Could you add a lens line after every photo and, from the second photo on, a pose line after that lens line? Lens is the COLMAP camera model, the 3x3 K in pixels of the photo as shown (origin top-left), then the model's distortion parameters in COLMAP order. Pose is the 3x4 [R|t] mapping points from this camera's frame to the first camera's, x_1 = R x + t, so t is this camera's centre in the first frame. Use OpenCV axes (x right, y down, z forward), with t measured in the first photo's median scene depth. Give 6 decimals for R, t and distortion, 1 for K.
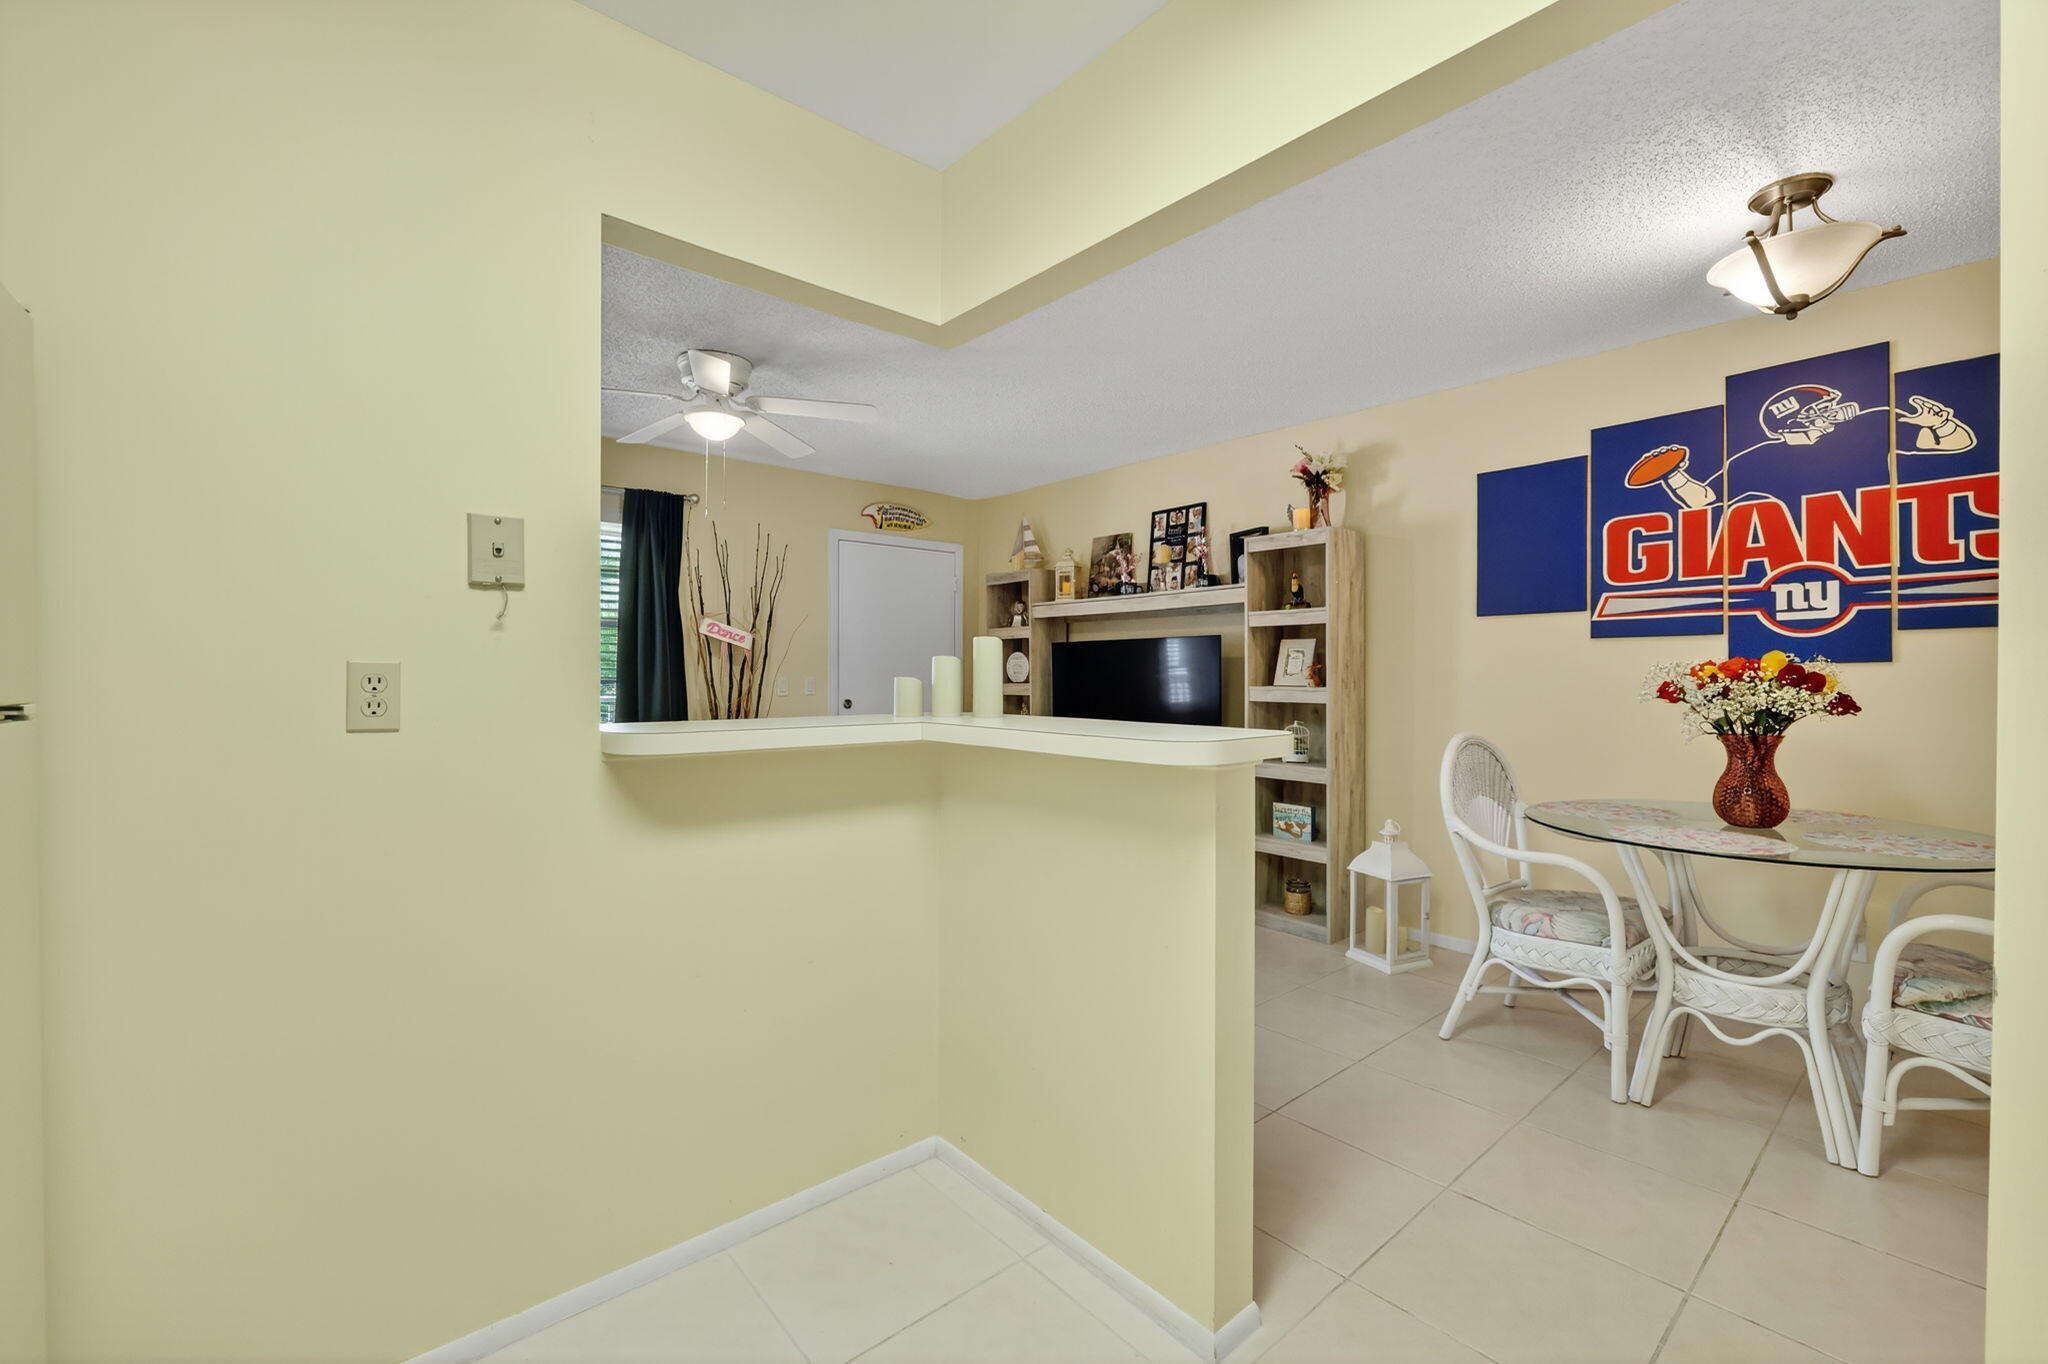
lens RADIAL K [[857.2, 0, 1024.0], [0, 857.2, 682.0], [0, 0, 1]] dist [0.001788, 0.000199]
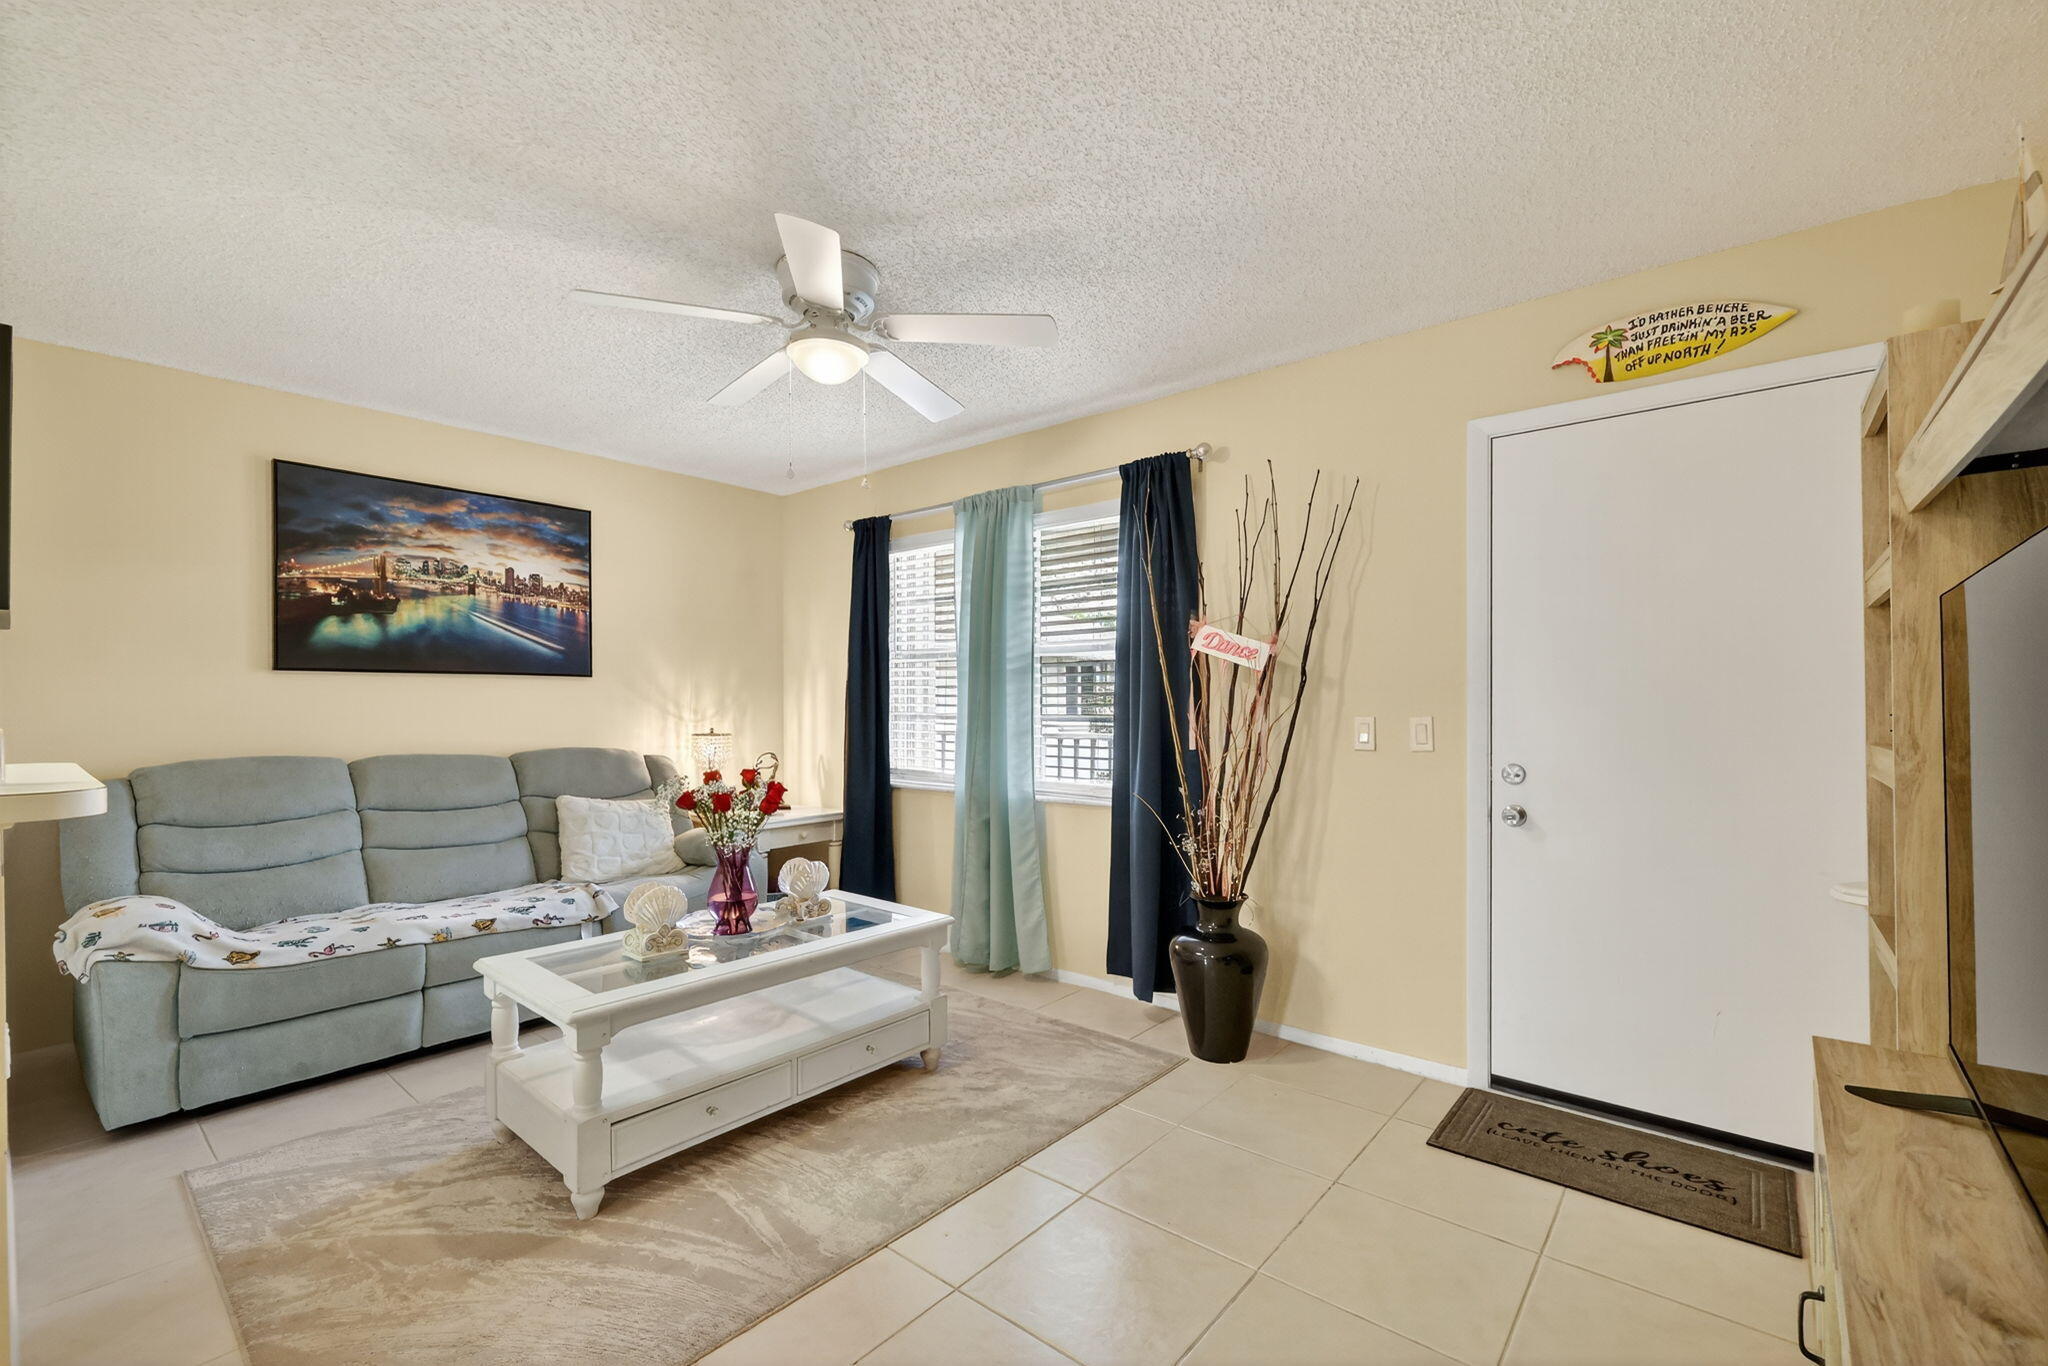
lens RADIAL K [[854.8, 0, 1033.1], [0, 854.8, 710.3], [0, 0, 1]] dist [-0.000327, -0.000068]
pose [[0.161862, 0.007137, -0.986788, 0.358570], [-0.012742, 0.999906, 0.005141, -0.016169], [0.986731, 0.011741, 0.161938, 1.064042]]
